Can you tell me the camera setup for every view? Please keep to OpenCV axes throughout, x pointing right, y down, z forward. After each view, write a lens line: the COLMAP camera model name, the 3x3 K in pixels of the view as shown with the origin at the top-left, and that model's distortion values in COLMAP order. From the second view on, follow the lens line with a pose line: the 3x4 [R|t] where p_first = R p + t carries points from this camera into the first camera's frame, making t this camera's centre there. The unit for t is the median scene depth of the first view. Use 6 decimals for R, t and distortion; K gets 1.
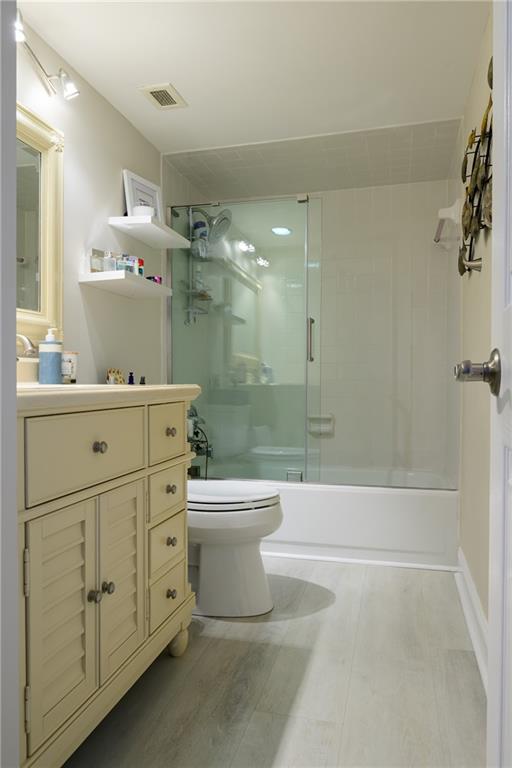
lens RADIAL K [[536.7, 0, 256.0], [0, 536.7, 384.0], [0, 0, 1]] dist [0.000184, 0.001438]
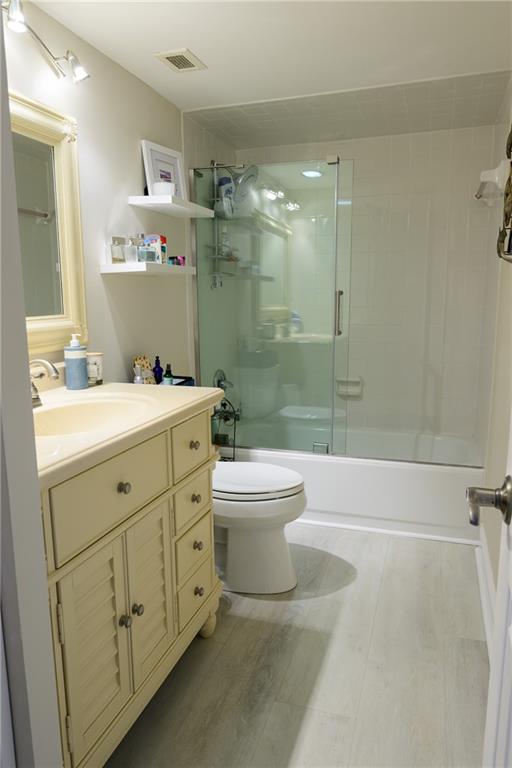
lens RADIAL K [[536.7, 0, 256.0], [0, 536.7, 384.0], [0, 0, 1]] dist [0.000184, 0.001438]
pose [[0.997993, 0.002172, -0.063288, 0.018102], [0.007951, 0.987206, 0.159252, -0.147117], [0.062824, -0.159435, 0.985207, 0.013500]]
